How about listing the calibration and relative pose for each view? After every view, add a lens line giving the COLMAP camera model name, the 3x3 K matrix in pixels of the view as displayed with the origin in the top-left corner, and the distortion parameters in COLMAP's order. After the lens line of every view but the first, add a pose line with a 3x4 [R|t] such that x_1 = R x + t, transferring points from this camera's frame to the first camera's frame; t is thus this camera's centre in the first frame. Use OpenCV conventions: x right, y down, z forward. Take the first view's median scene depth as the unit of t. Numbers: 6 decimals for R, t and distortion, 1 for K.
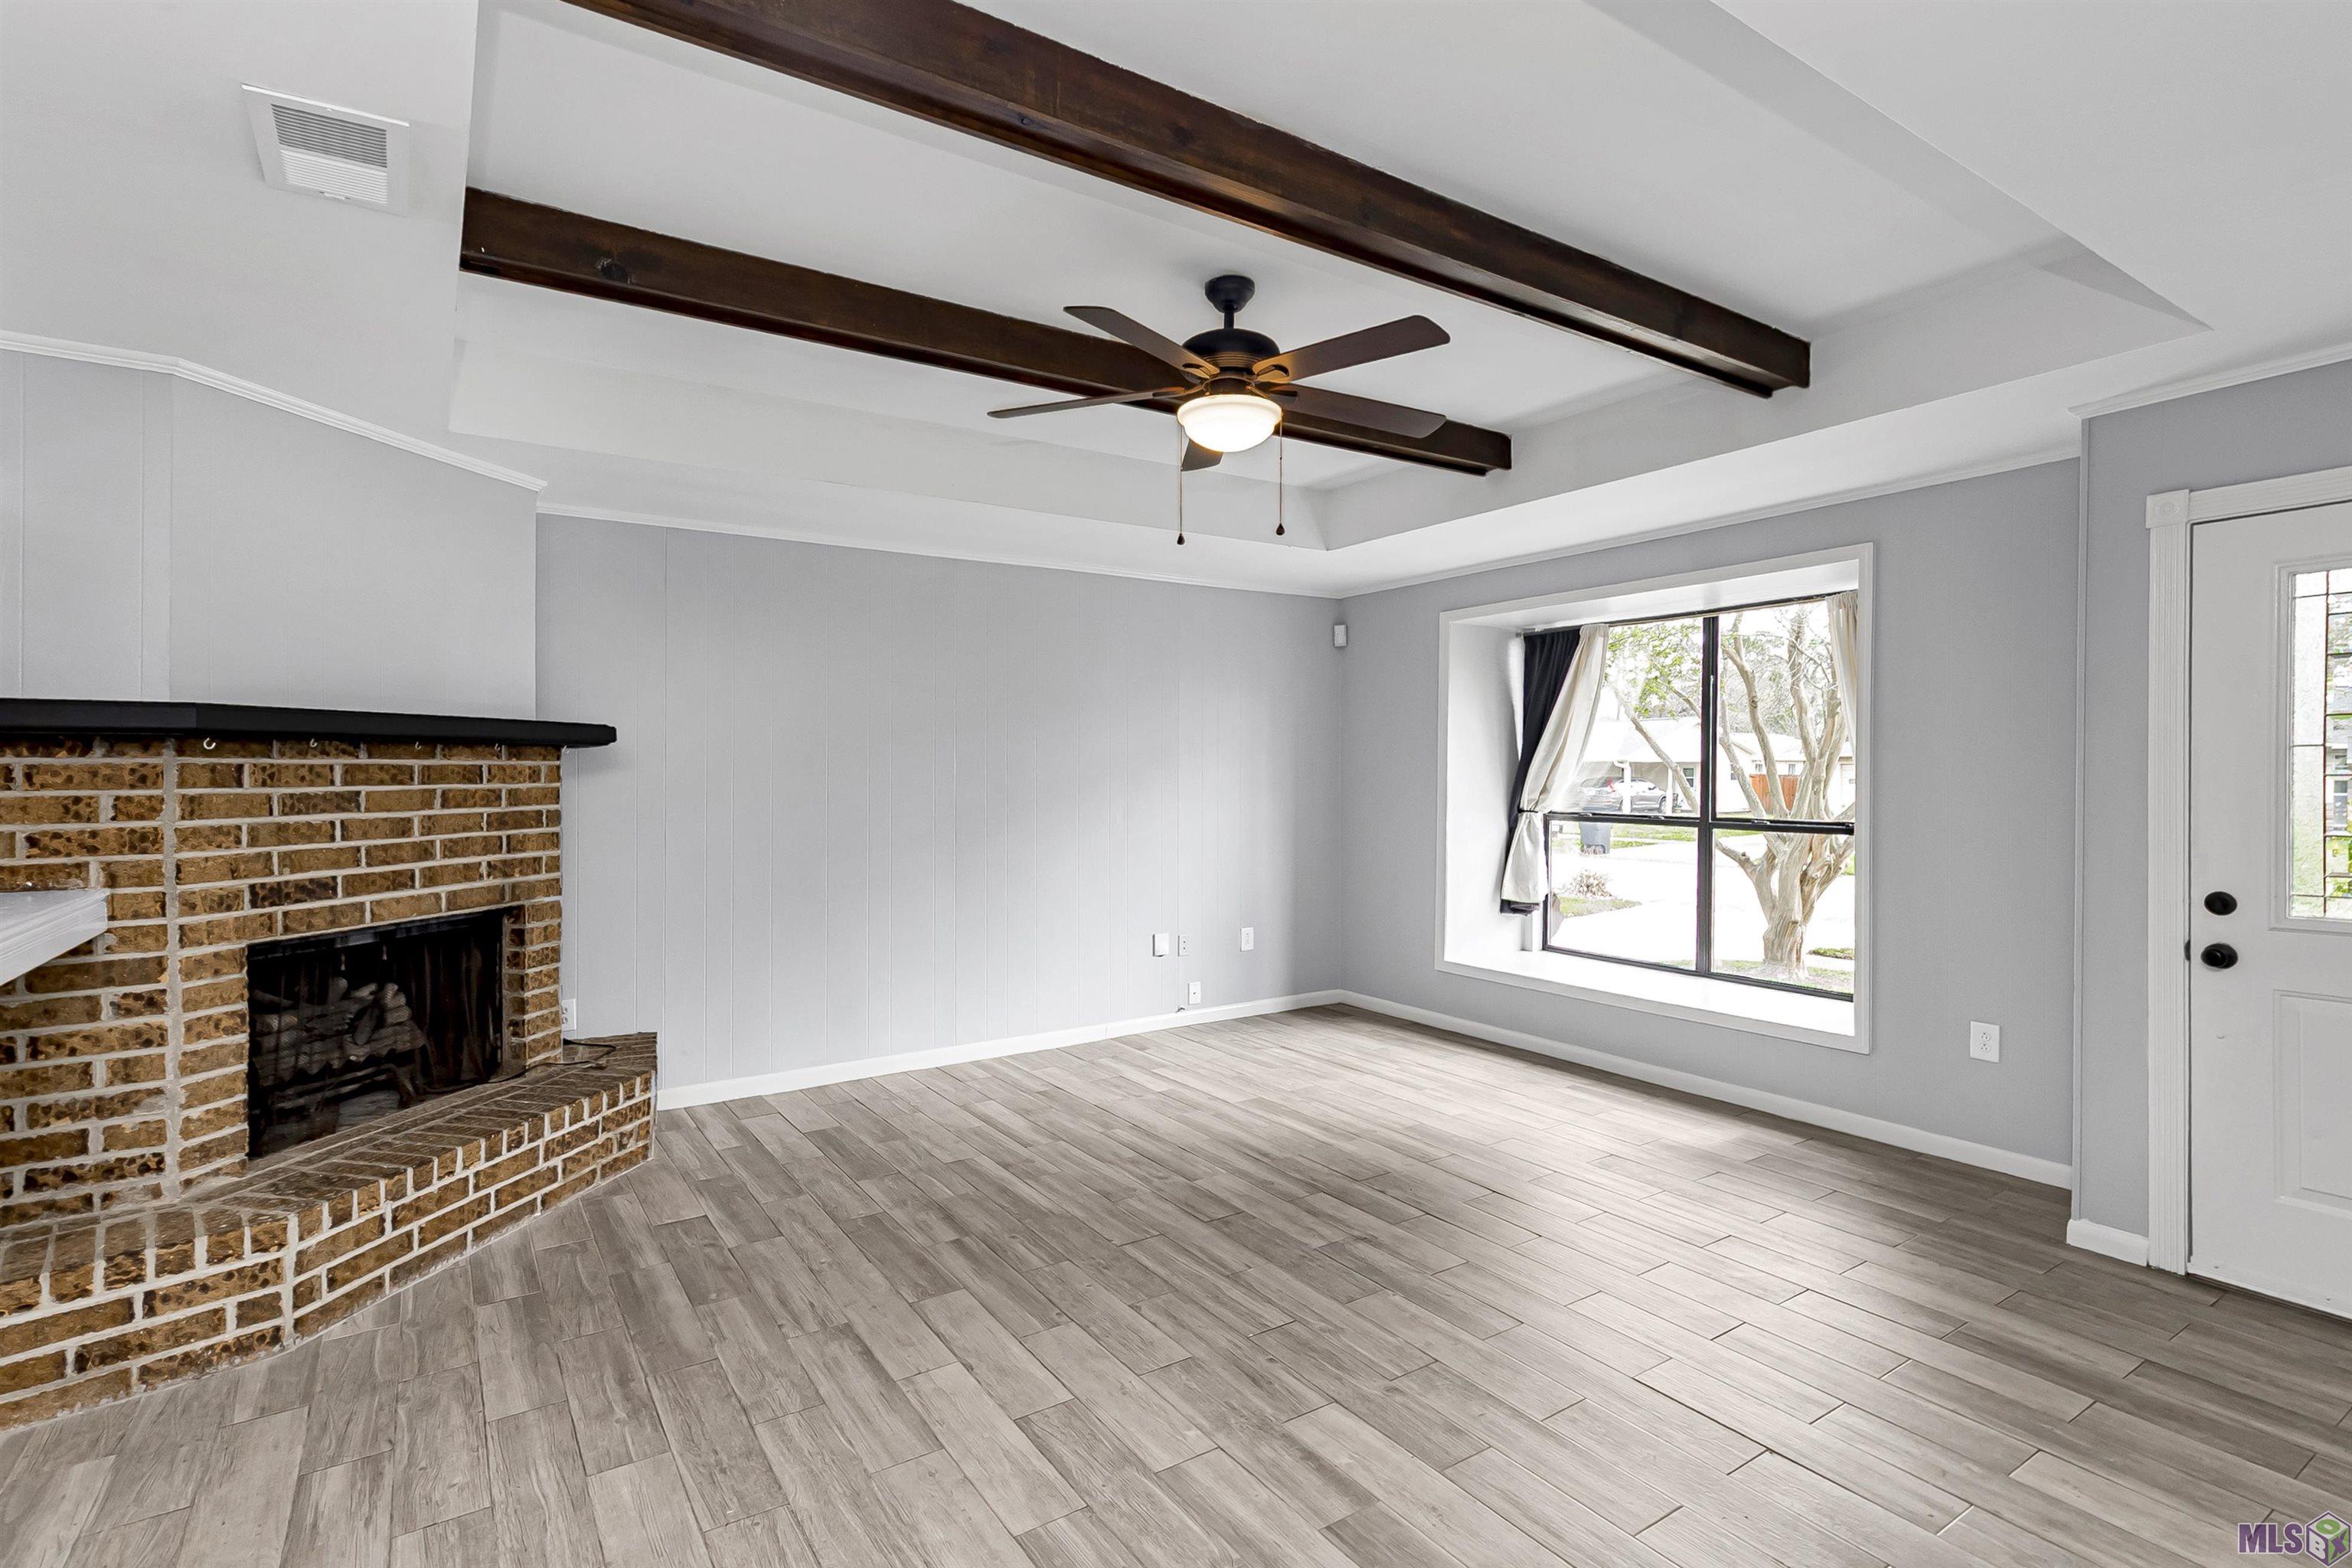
lens RADIAL K [[1091.2, 0, 1168.0], [0, 1091.2, 764.1], [0, 0, 1]] dist [0.001904, -0.000221]
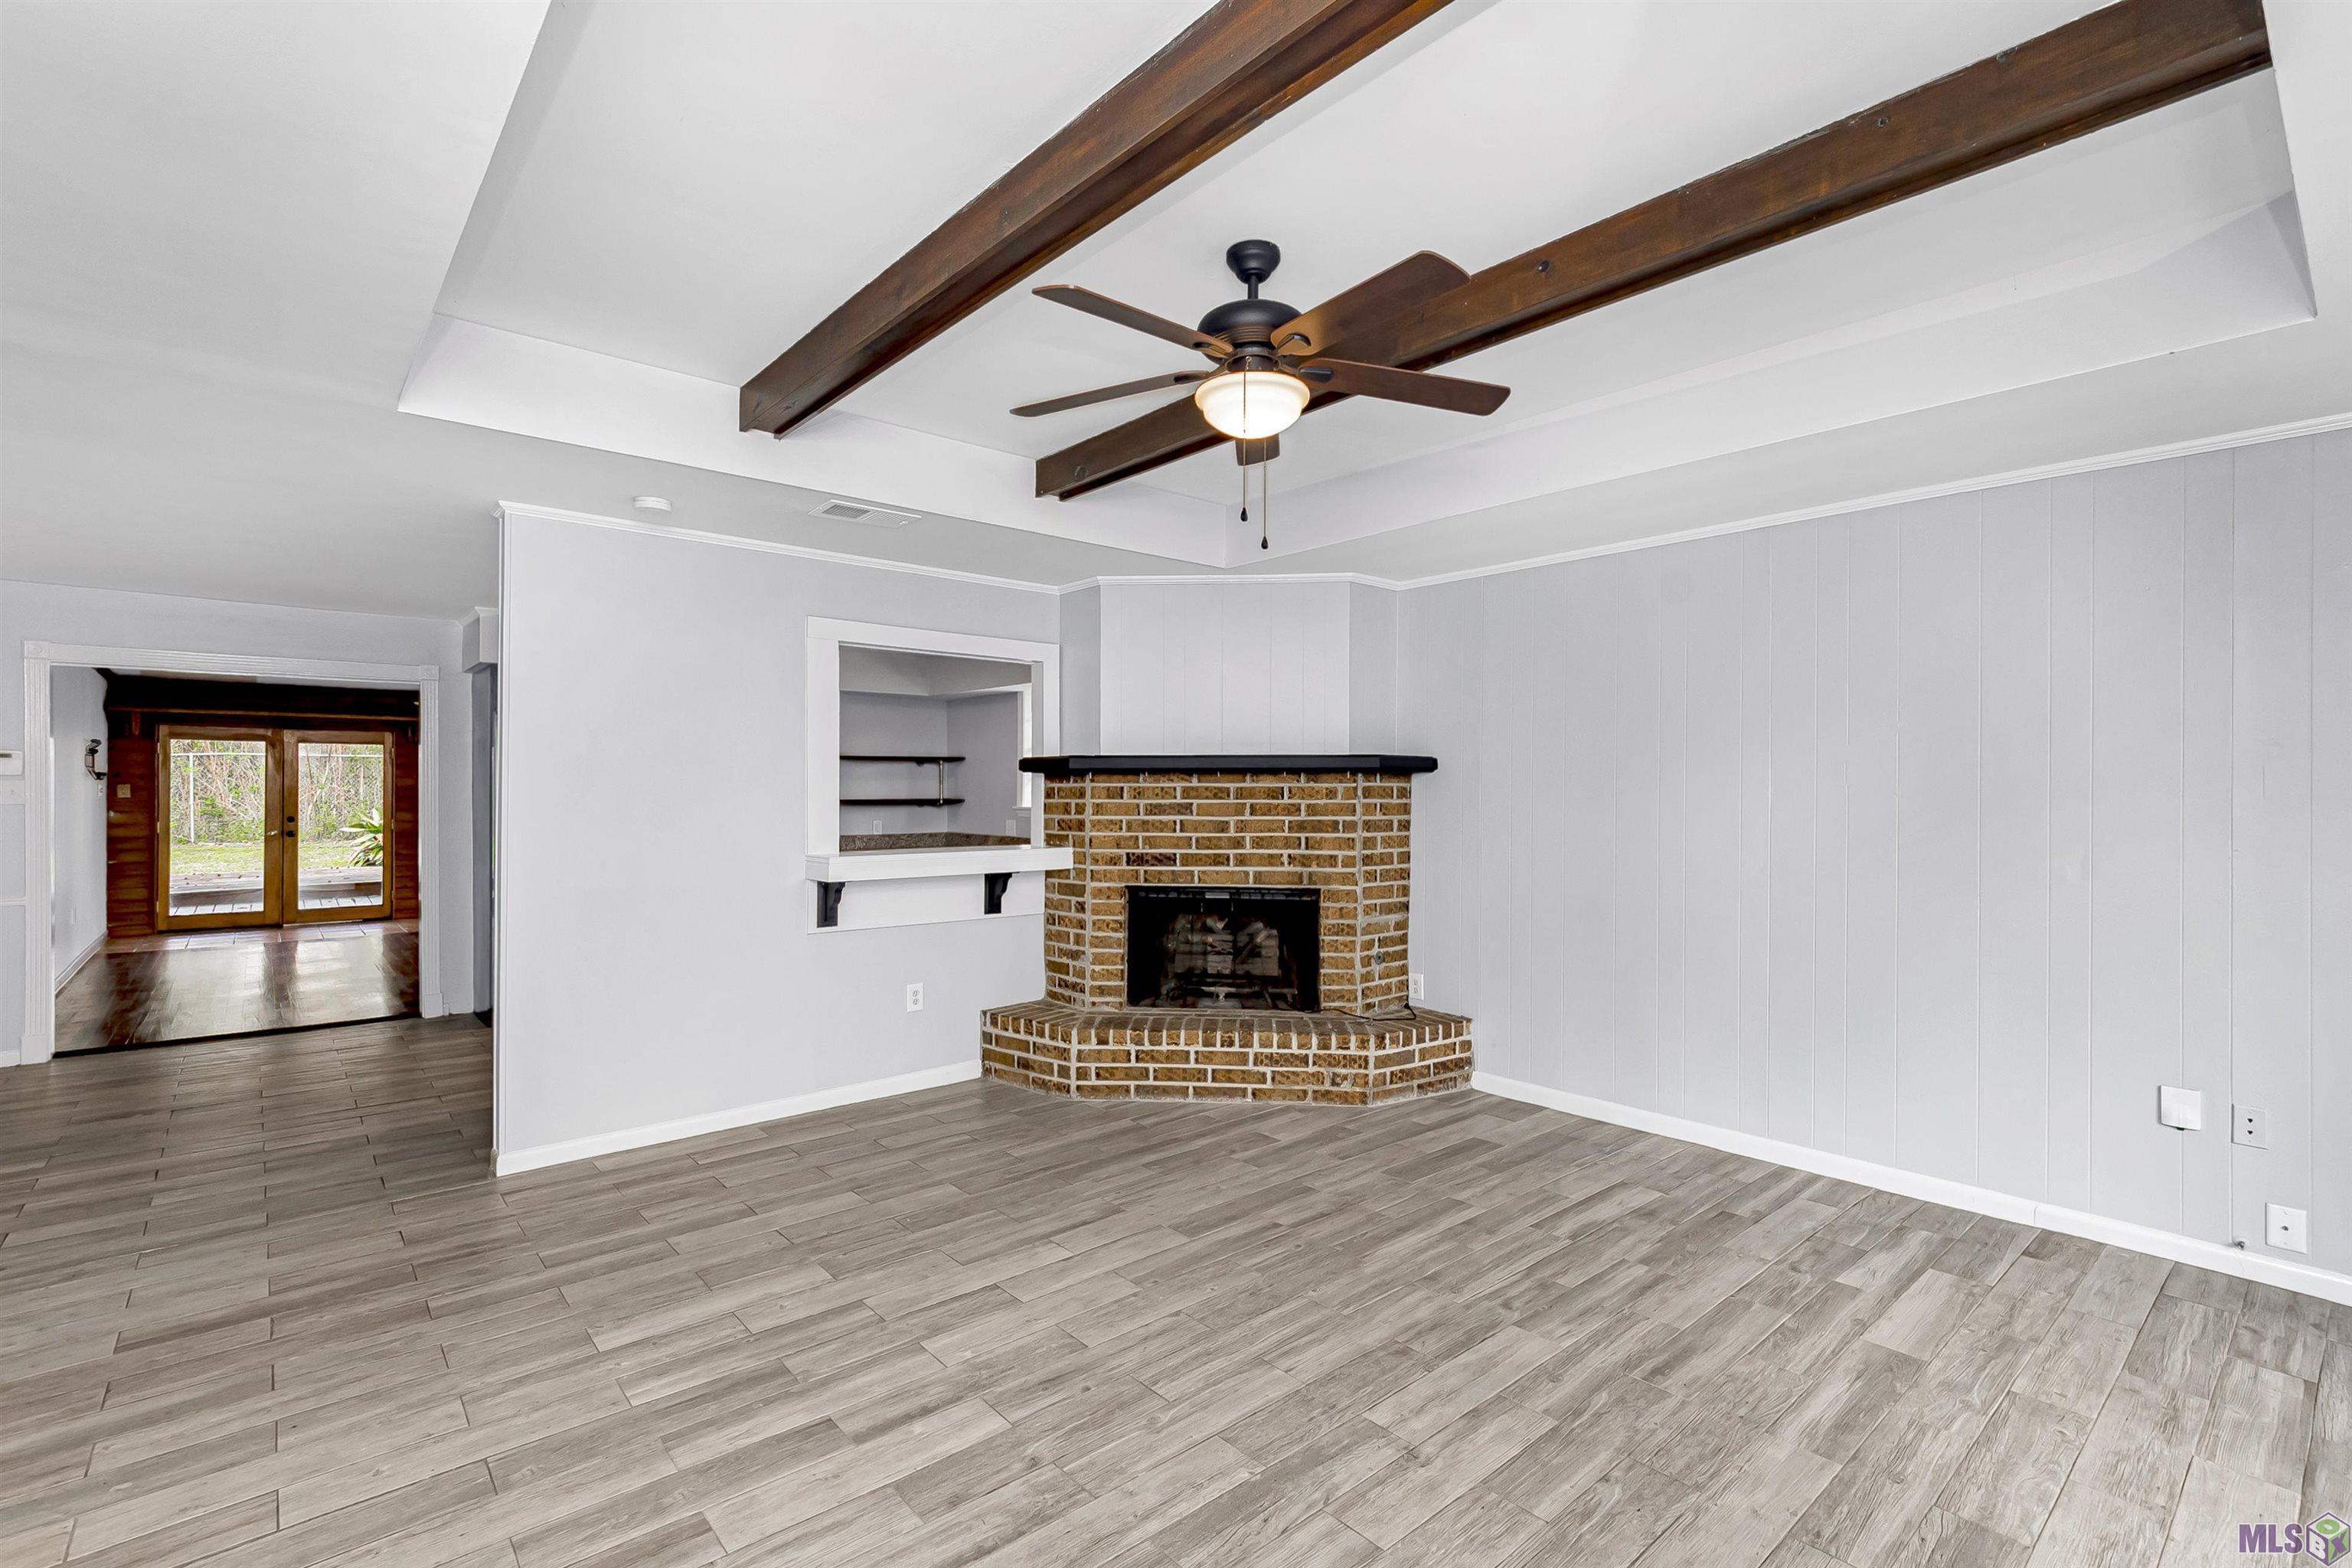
lens RADIAL K [[1081.1, 0, 1176.0], [0, 1081.1, 784.0], [0, 0, 1]] dist [0.017724, -0.000163]
pose [[0.133193, -0.002327, -0.991087, 0.896655], [0.004081, 0.999990, -0.001799, -0.000694], [0.991082, -0.003805, 0.133201, 0.785790]]
